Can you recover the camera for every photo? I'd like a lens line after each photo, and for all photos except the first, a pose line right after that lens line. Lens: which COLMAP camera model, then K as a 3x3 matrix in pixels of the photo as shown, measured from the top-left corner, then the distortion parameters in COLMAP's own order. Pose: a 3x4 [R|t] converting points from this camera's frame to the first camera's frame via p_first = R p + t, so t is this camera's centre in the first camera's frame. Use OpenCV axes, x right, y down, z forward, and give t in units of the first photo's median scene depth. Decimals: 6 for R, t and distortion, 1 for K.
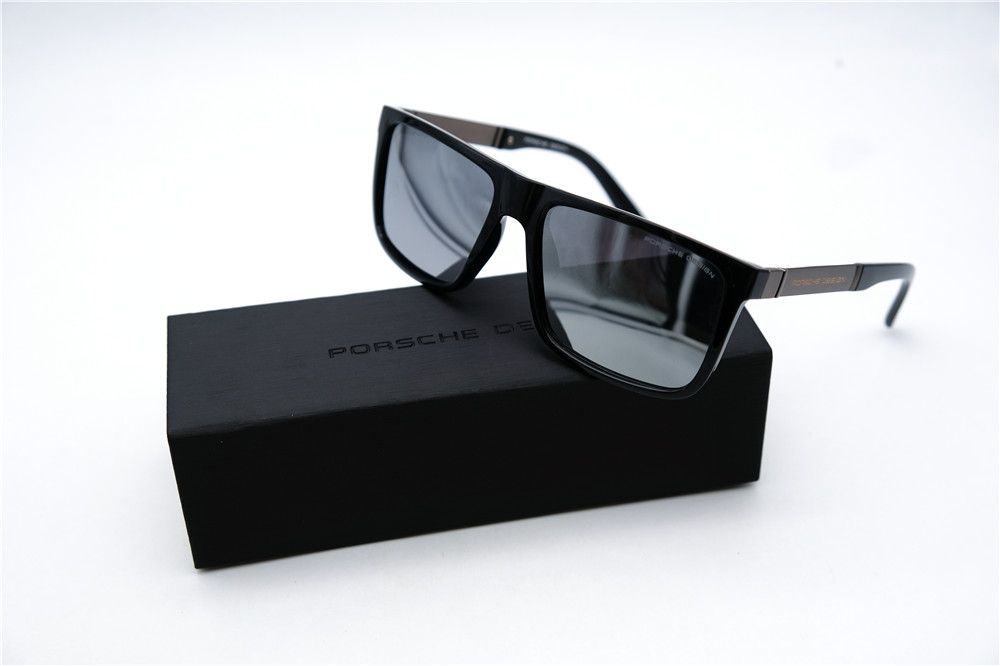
lens RADIAL K [[1302.1, 0, 498.9], [0, 1302.1, 334.2], [0, 0, 1]] dist [0.159024, 0.000000]
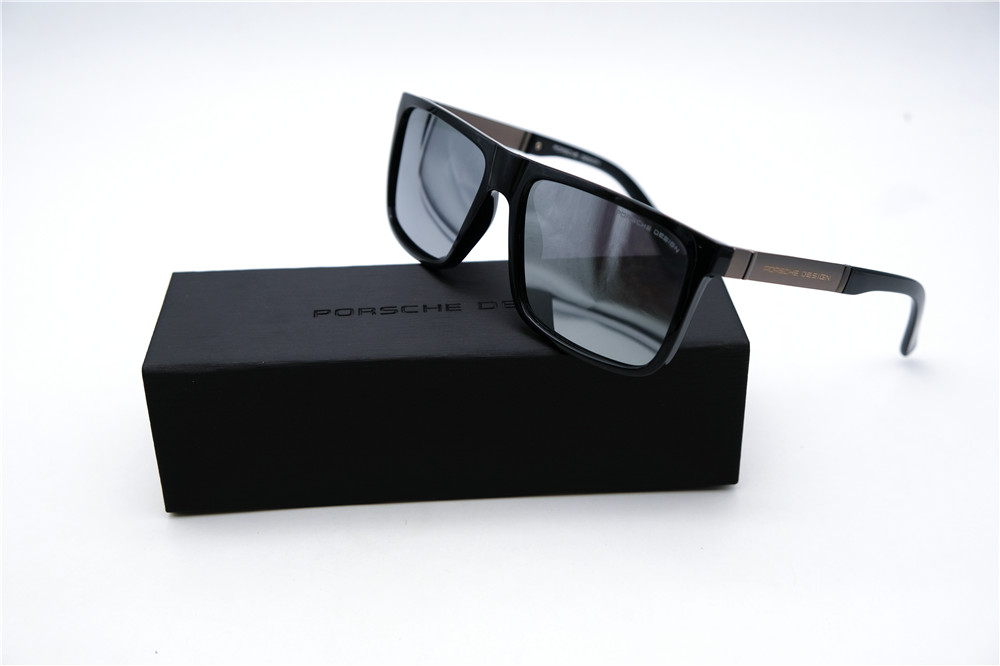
lens RADIAL K [[1302.1, 0, 501.7], [0, 1302.1, 332.4], [0, 0, 1]] dist [0.159024, 0.000000]
pose [[0.990962, 0.078152, -0.109022, 0.127636], [-0.086598, 0.993415, -0.075012, 0.092604], [0.102442, 0.083776, 0.991205, 0.000208]]
